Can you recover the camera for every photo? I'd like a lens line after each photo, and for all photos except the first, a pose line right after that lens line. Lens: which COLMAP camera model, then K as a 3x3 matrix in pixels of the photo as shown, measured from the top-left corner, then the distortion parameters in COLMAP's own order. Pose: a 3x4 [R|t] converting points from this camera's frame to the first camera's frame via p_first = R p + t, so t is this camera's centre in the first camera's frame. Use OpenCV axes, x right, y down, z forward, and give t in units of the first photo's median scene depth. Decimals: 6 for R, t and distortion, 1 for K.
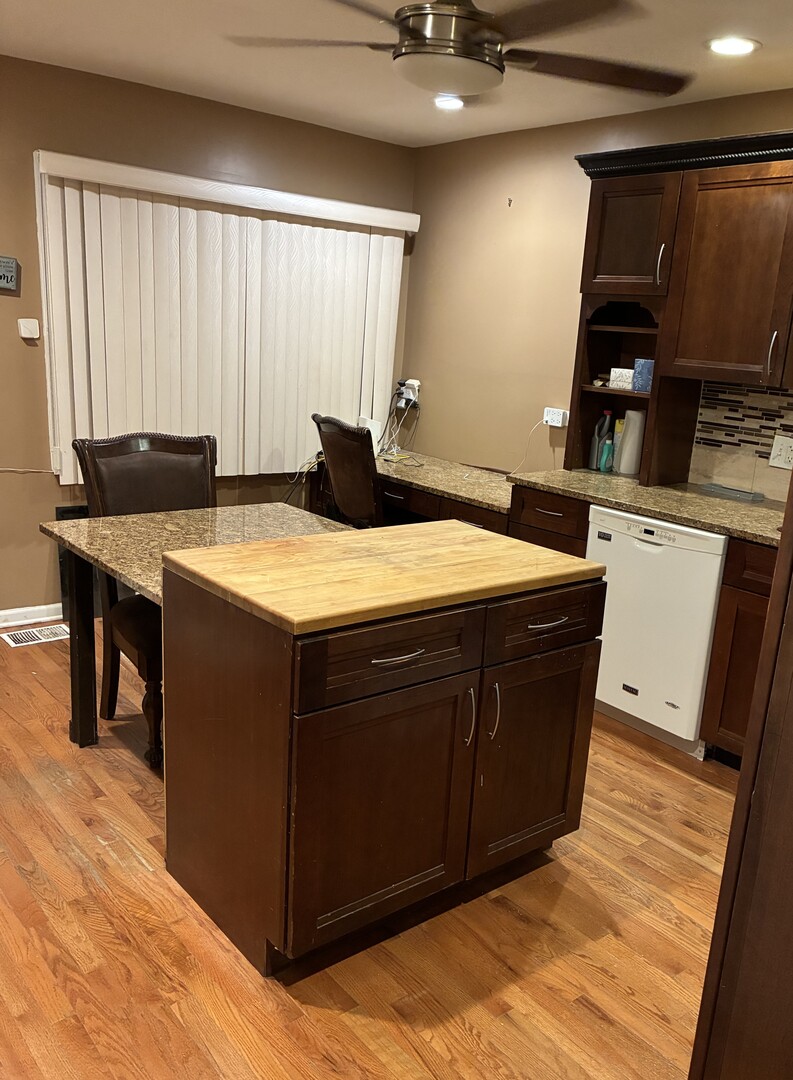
lens RADIAL K [[925.4, 0, 401.1], [0, 925.4, 547.6], [0, 0, 1]] dist [0.035465, -0.038041]
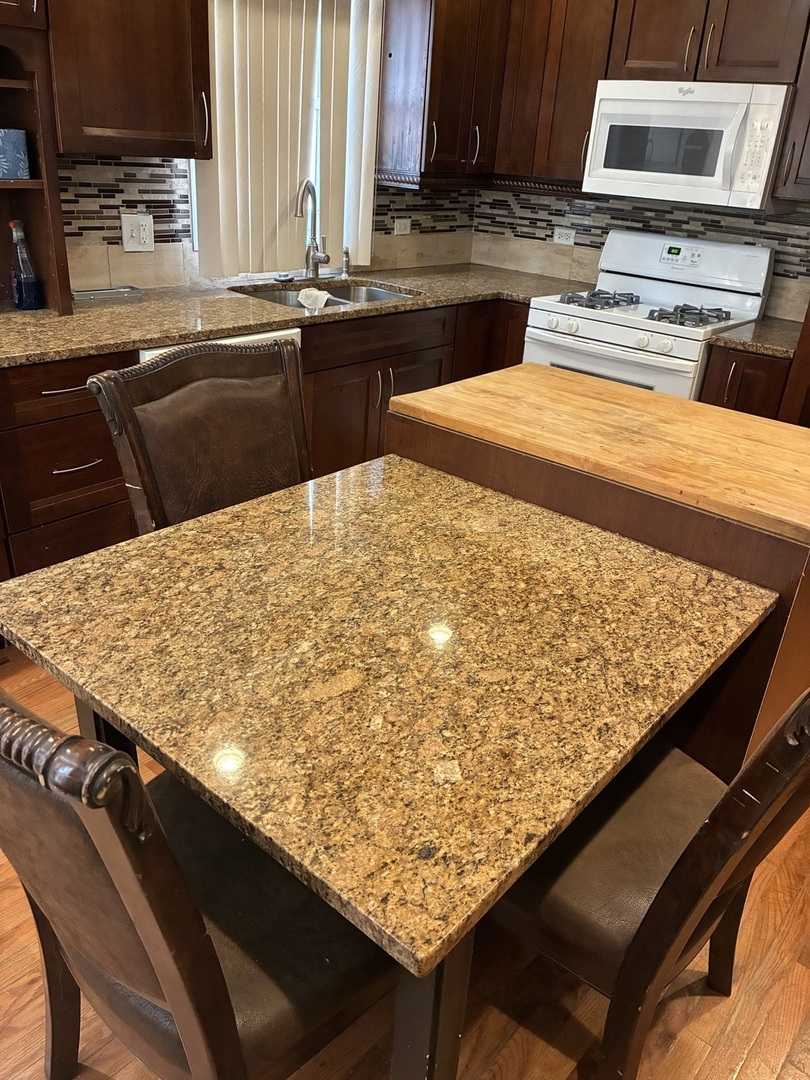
lens RADIAL K [[831.3, 0, 416.9], [0, 831.3, 541.0], [0, 0, 1]] dist [0.032897, -0.030991]
pose [[-0.187429, -0.494046, 0.848993, -0.631958], [0.159717, 0.837480, 0.522607, -0.309172], [-0.969206, 0.233550, -0.078061, 1.155551]]
